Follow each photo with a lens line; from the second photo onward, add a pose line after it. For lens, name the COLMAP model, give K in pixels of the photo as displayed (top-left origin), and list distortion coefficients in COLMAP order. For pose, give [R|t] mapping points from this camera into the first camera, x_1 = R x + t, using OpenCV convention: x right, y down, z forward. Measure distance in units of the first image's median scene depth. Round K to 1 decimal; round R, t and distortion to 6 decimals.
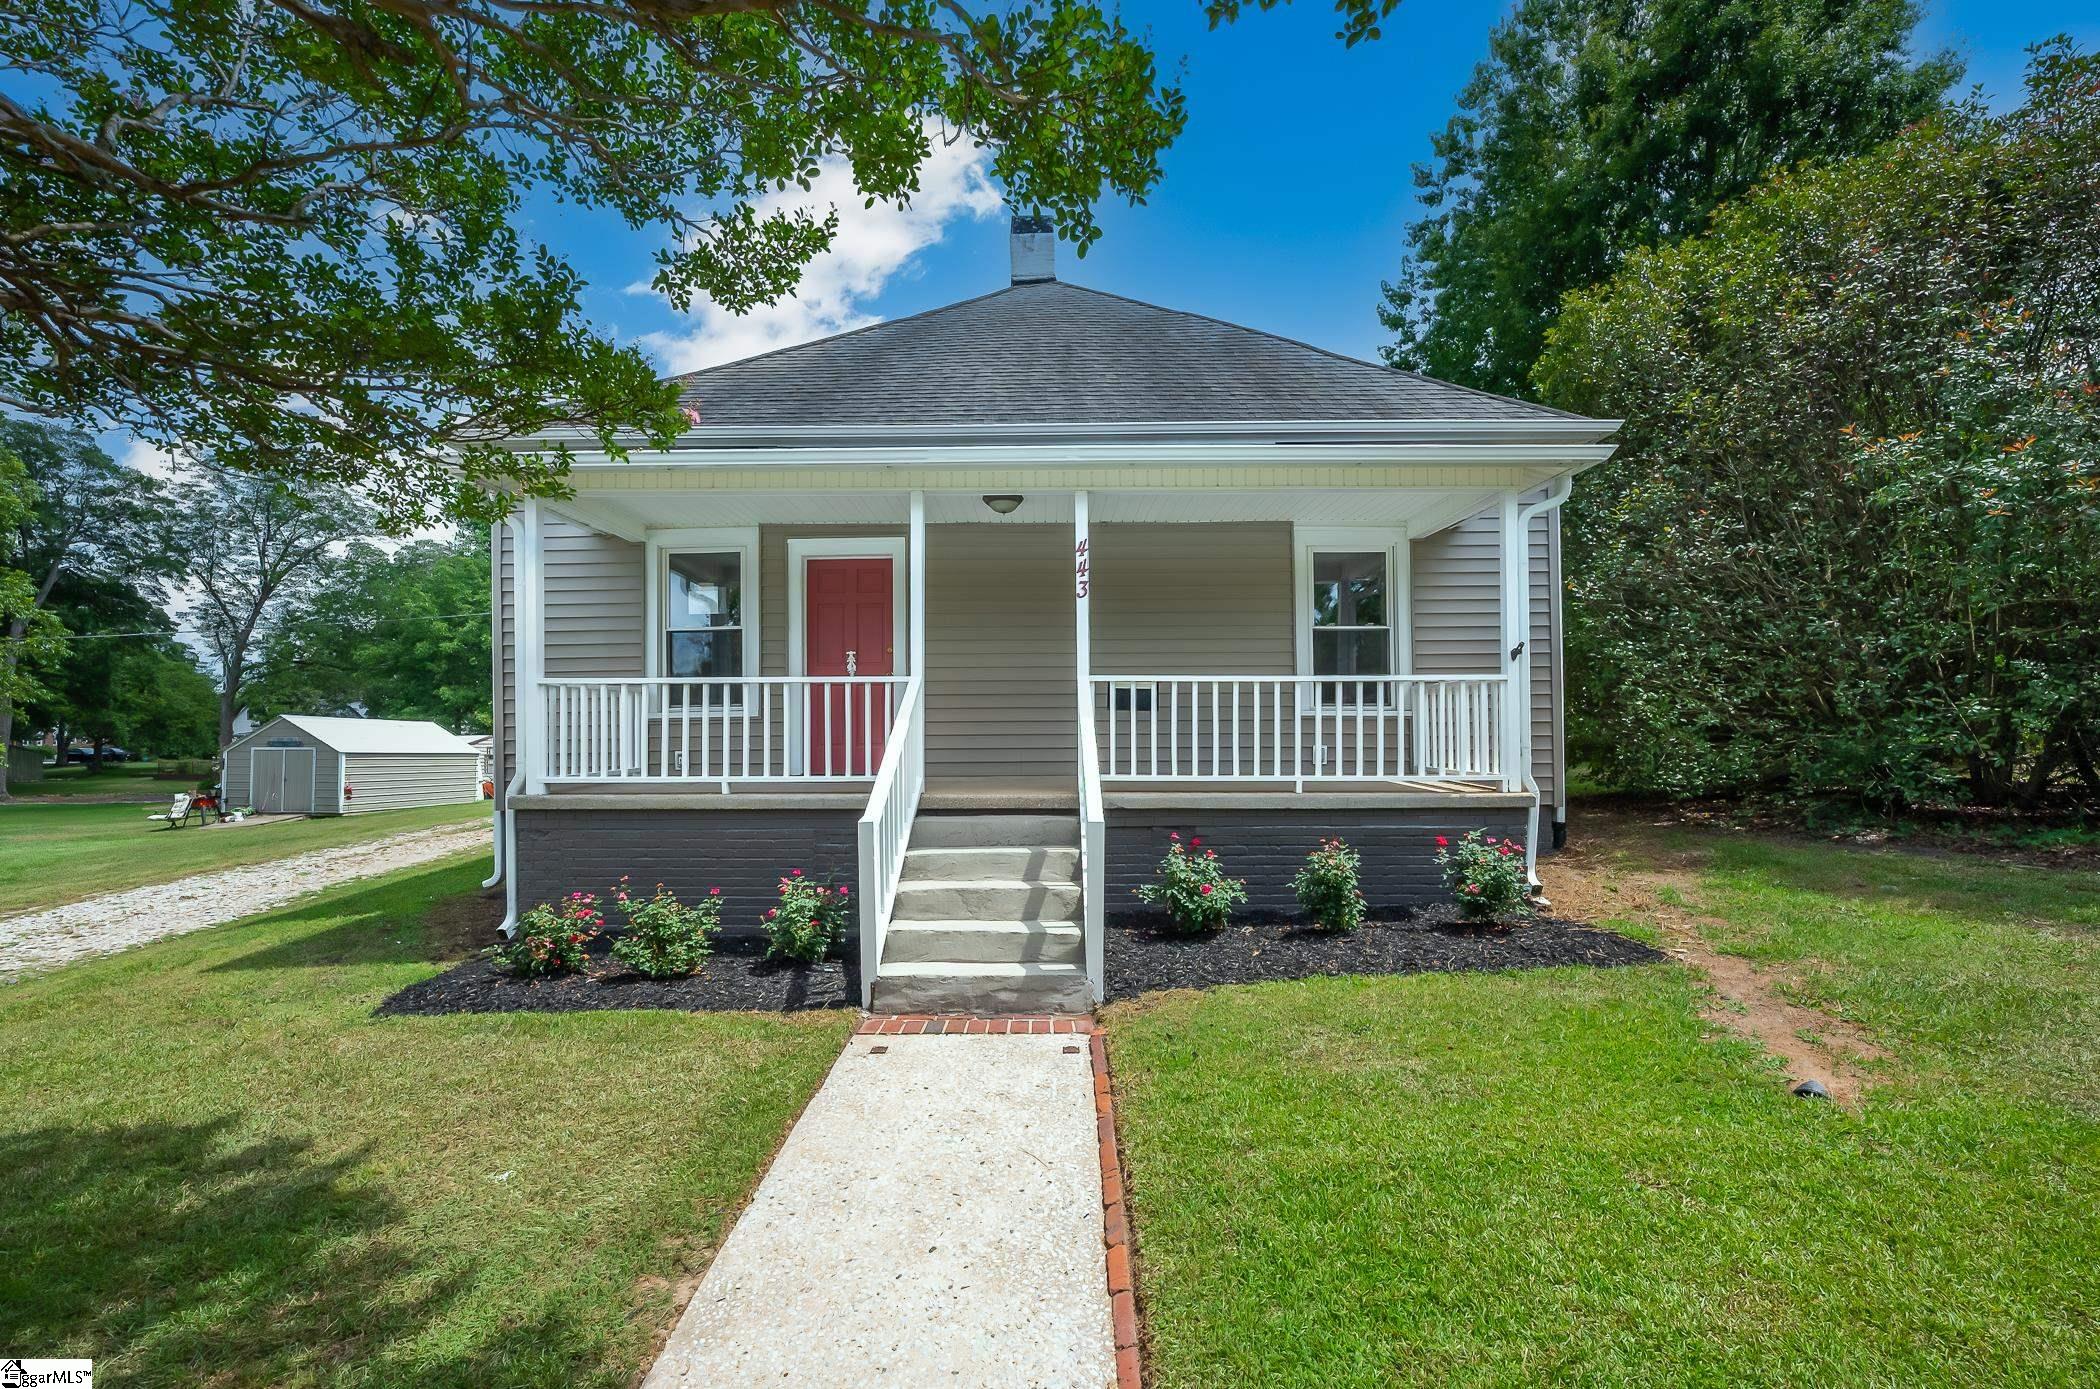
lens RADIAL K [[871.1, 0, 1050.0], [0, 871.1, 717.2], [0, 0, 1]] dist [-0.007334, 0.000352]
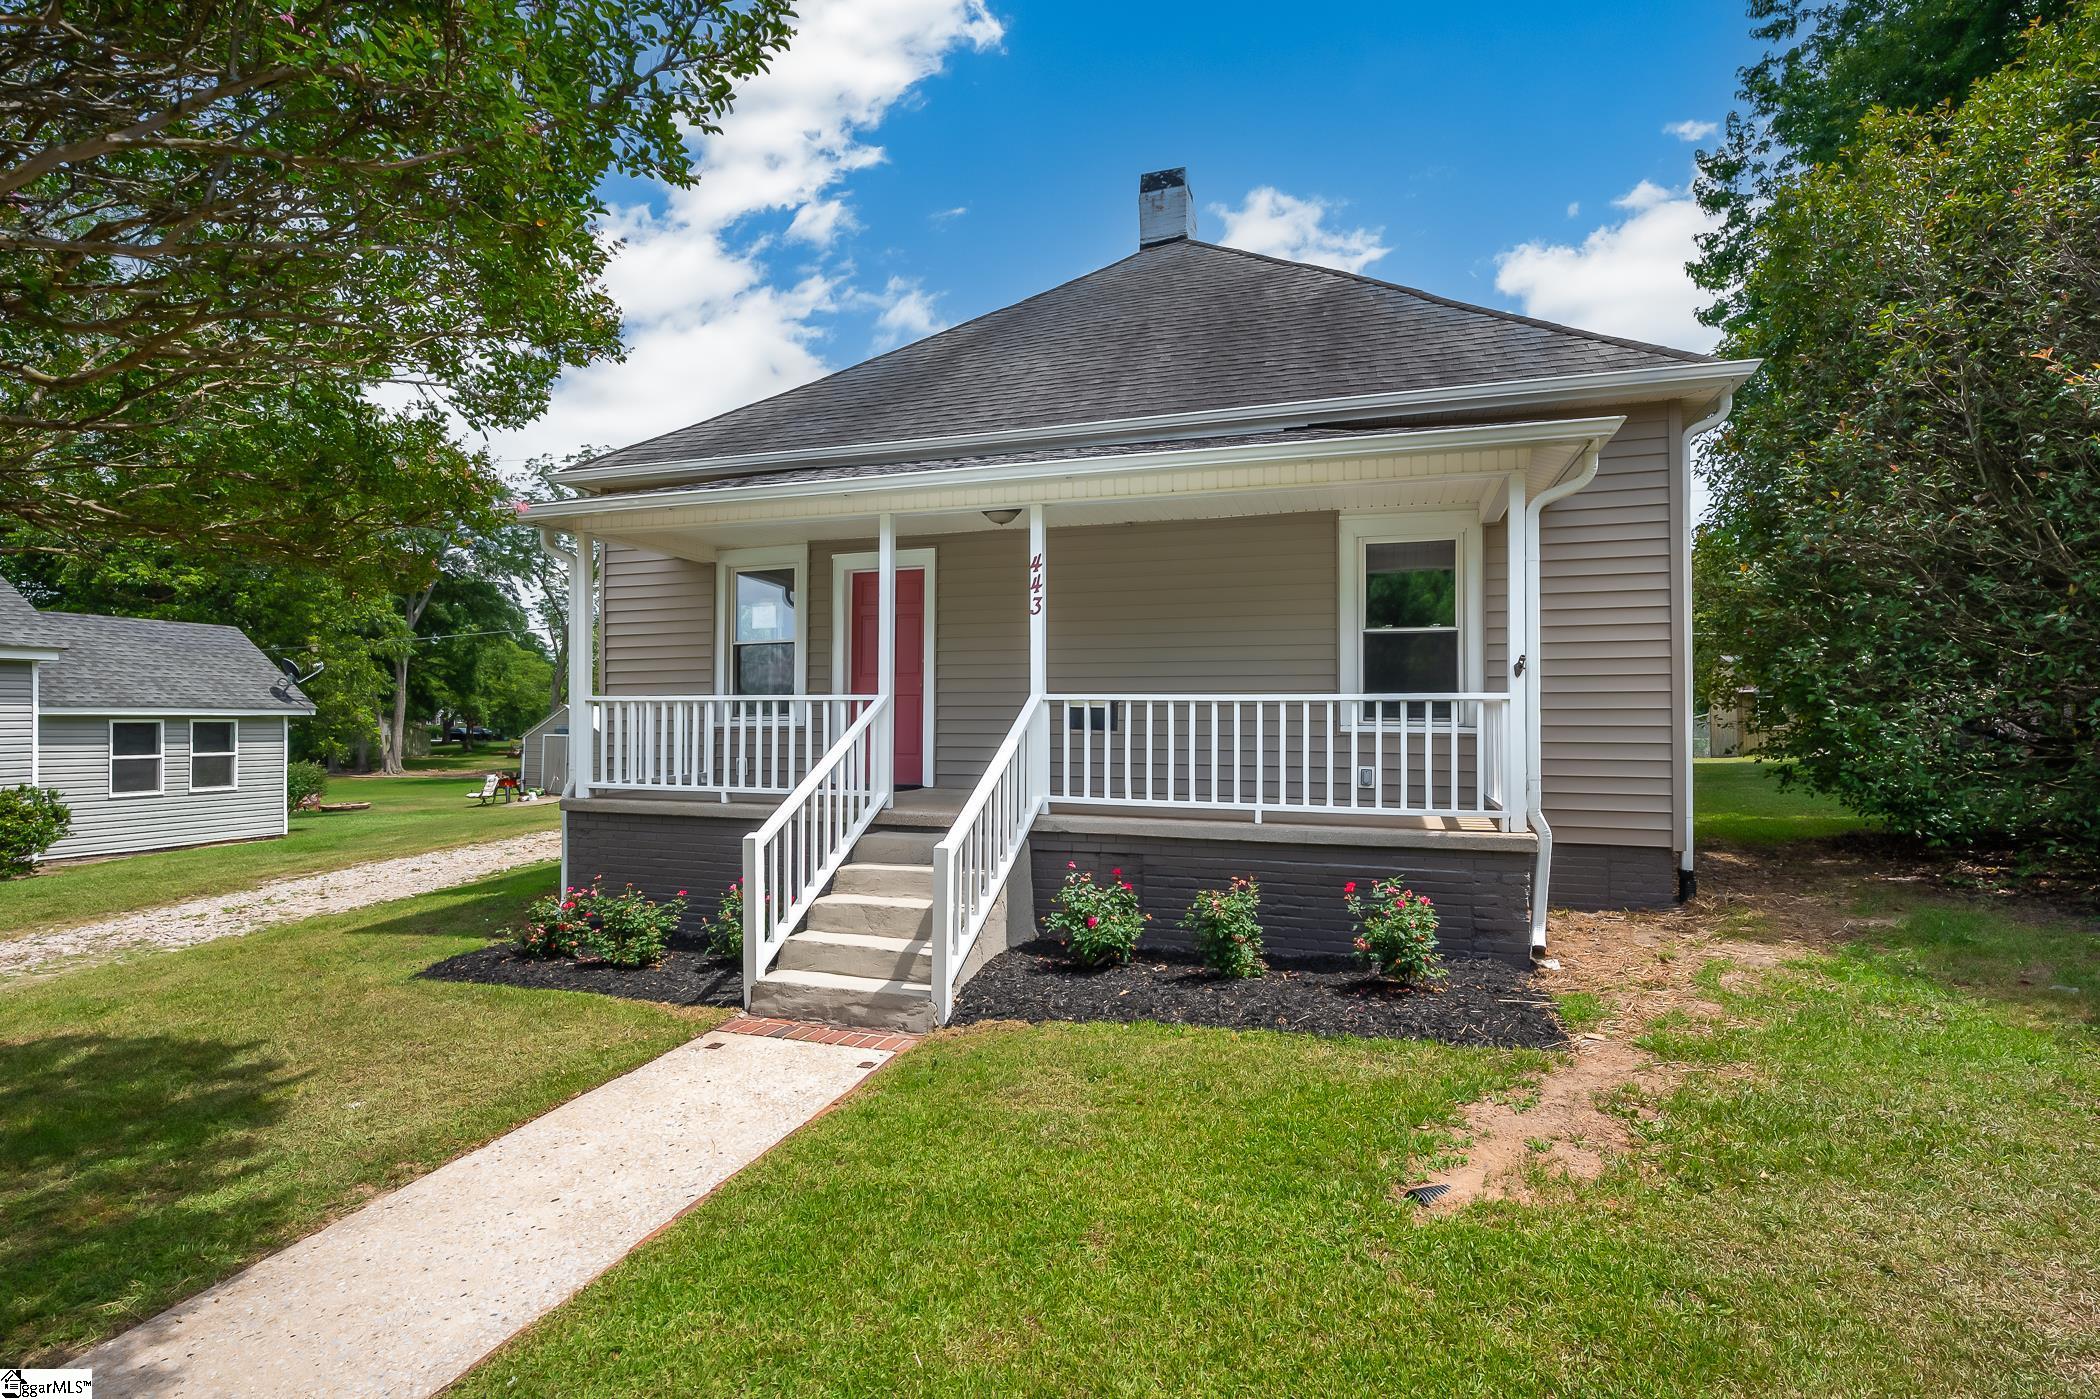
lens RADIAL K [[989.1, 0, 1050.4], [0, 989.1, 697.8], [0, 0, 1]] dist [0.001645, -0.000094]
pose [[0.952384, 0.001135, -0.304900, 0.467525], [-0.002308, 0.999991, -0.003486, -0.047351], [0.304893, 0.004023, 0.952378, -0.062568]]
